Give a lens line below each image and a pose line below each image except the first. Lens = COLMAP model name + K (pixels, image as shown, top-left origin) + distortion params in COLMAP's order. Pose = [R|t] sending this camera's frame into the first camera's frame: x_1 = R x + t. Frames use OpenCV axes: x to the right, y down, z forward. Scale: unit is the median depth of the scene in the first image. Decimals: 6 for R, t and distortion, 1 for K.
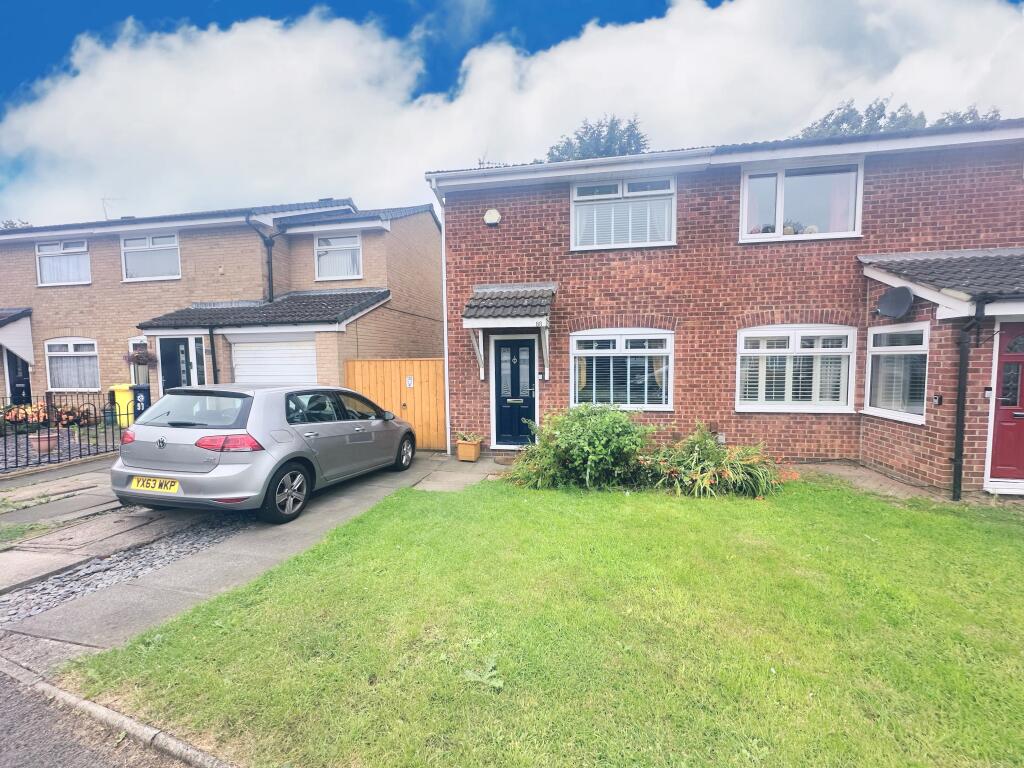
lens RADIAL K [[406.5, 0, 511.7], [0, 406.5, 385.6], [0, 0, 1]] dist [-0.001844, 0.000165]
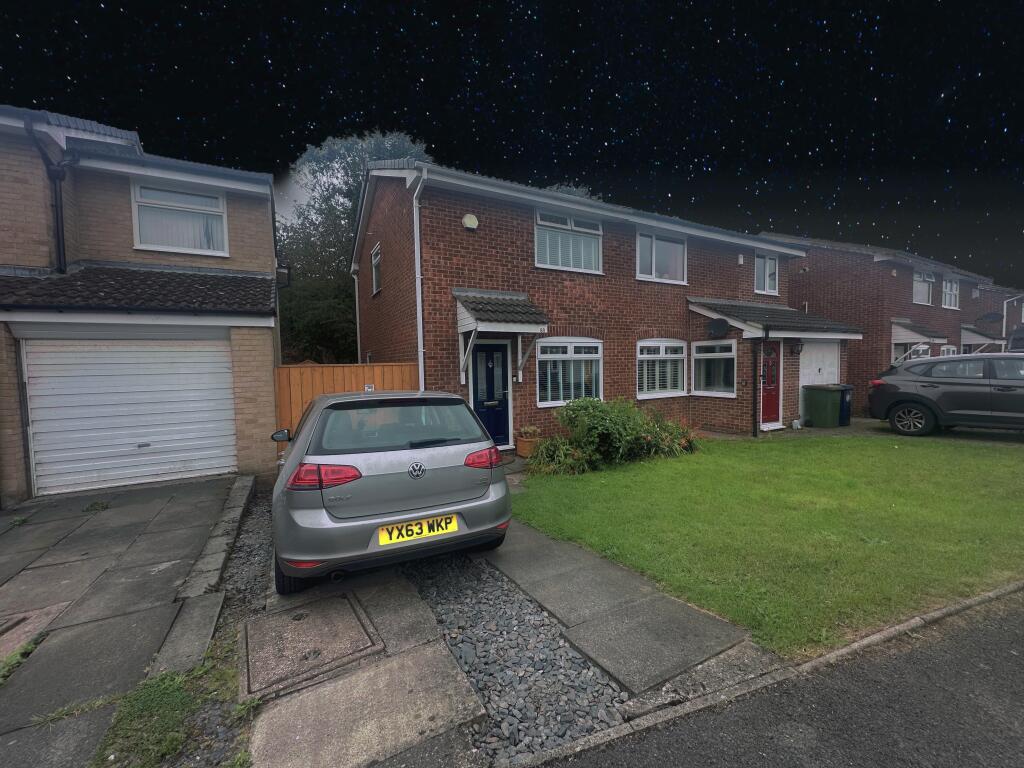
lens RADIAL K [[406.5, 0, 511.7], [0, 406.5, 385.6], [0, 0, 1]] dist [-0.001844, 0.000165]
pose [[0.780126, -0.038622, 0.624430, -0.651923], [0.054908, 0.998468, -0.006842, 0.001951], [-0.623209, 0.039624, 0.781051, 0.178177]]
